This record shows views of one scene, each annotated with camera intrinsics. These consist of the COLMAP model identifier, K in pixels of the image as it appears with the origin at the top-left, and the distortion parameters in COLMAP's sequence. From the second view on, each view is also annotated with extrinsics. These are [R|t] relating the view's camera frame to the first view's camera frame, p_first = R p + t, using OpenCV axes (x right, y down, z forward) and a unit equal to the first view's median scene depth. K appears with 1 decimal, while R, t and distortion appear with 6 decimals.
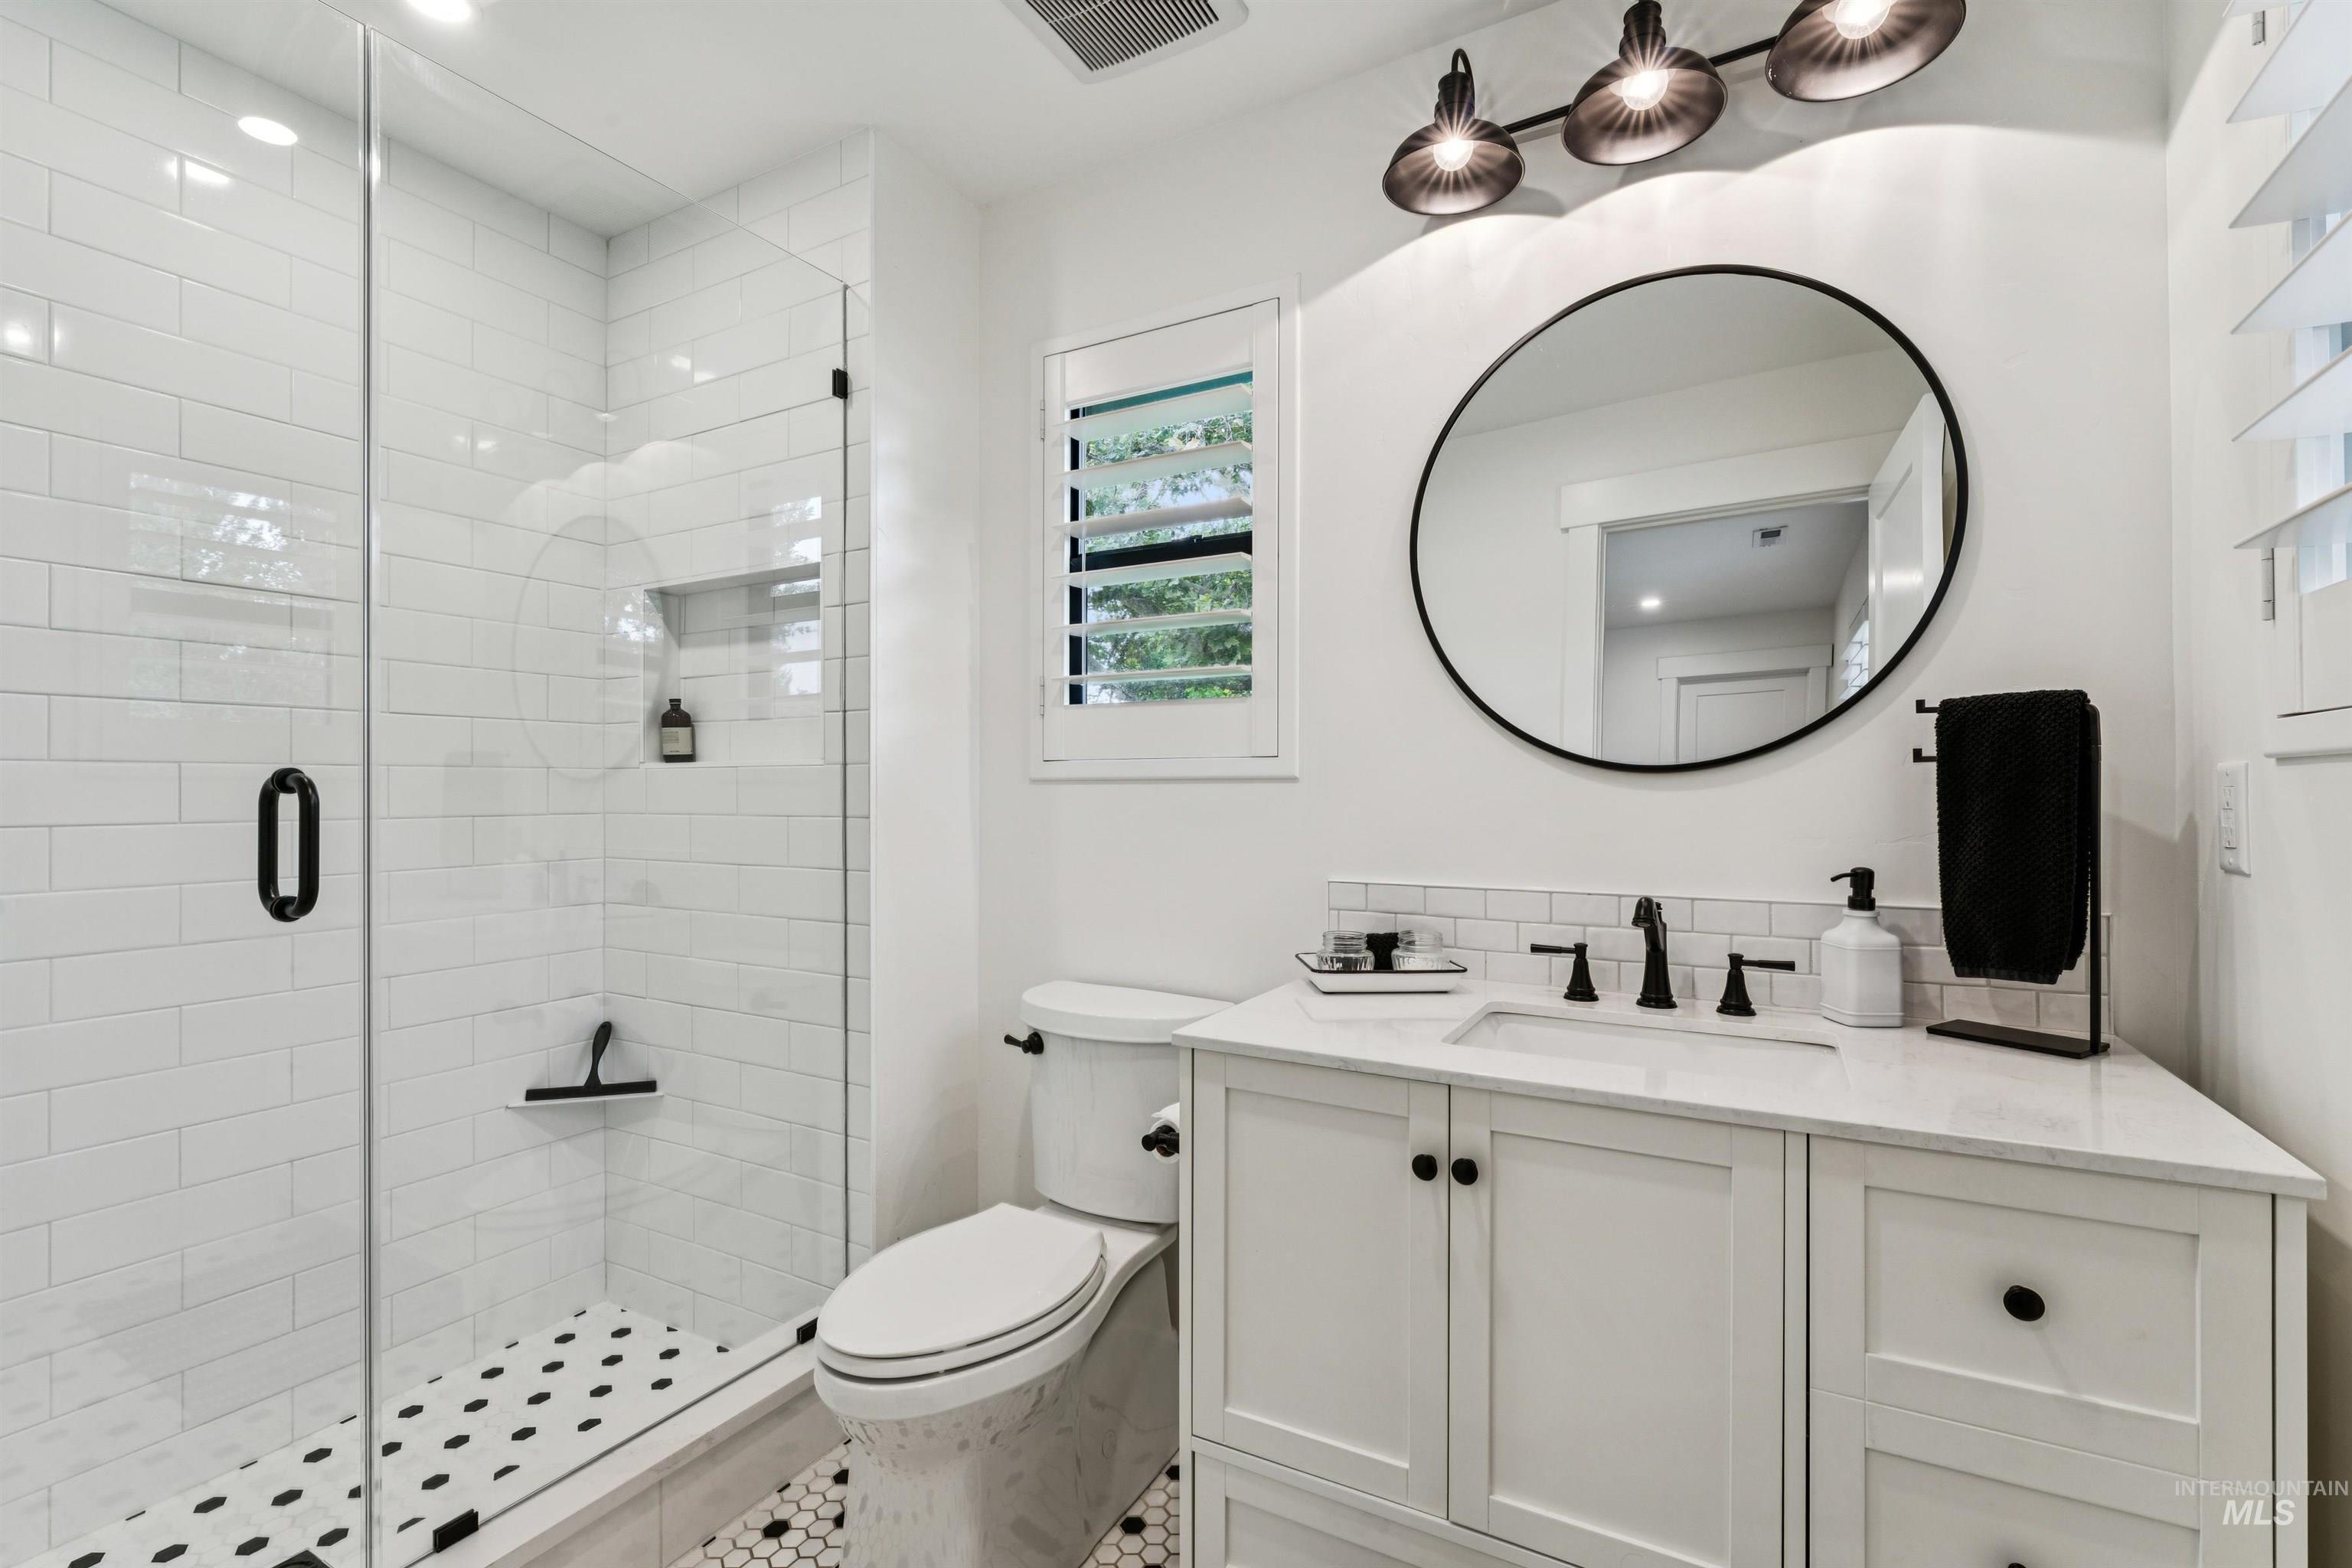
lens RADIAL K [[1045.5, 0, 1162.1], [0, 1045.5, 796.4], [0, 0, 1]] dist [-0.001773, -0.000638]
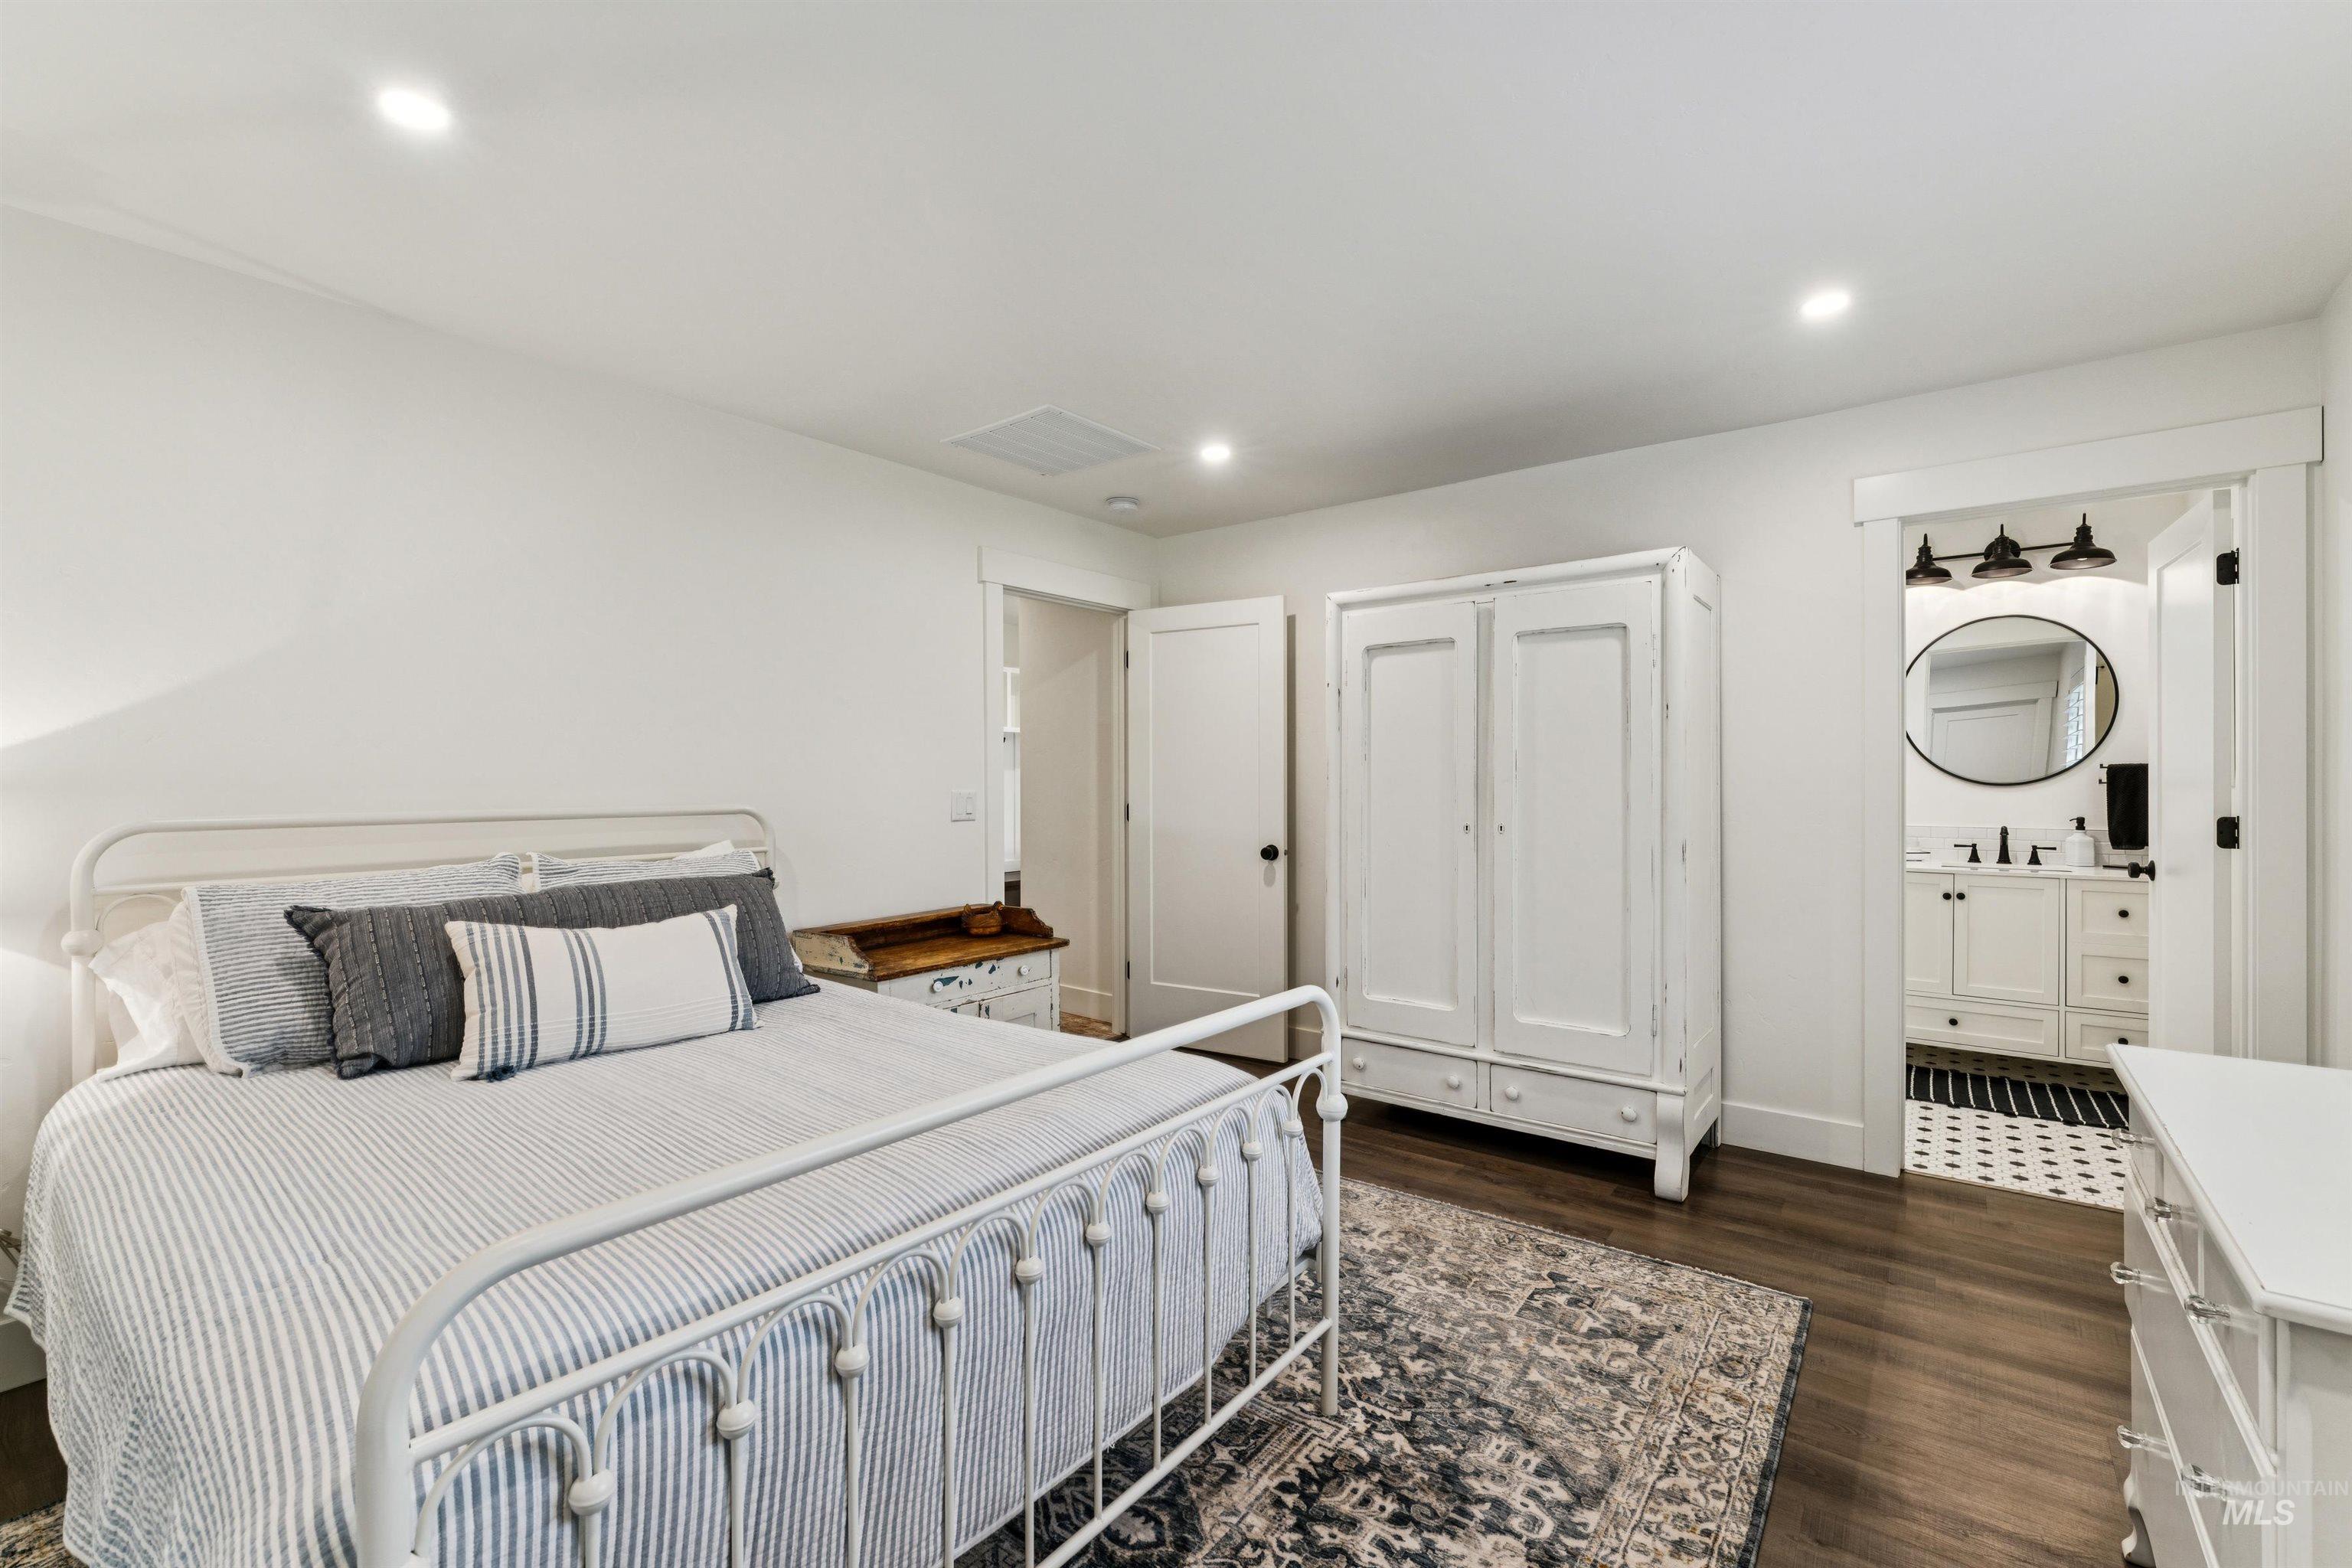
lens RADIAL K [[1005.2, 0, 1176.0], [0, 1005.2, 784.0], [0, 0, 1]] dist [0.002041, 0.000204]
pose [[0.990536, -0.000454, -0.137255, -1.609204], [0.001582, 0.999966, 0.008108, -0.059446], [0.137246, -0.008249, 0.990503, -2.372509]]
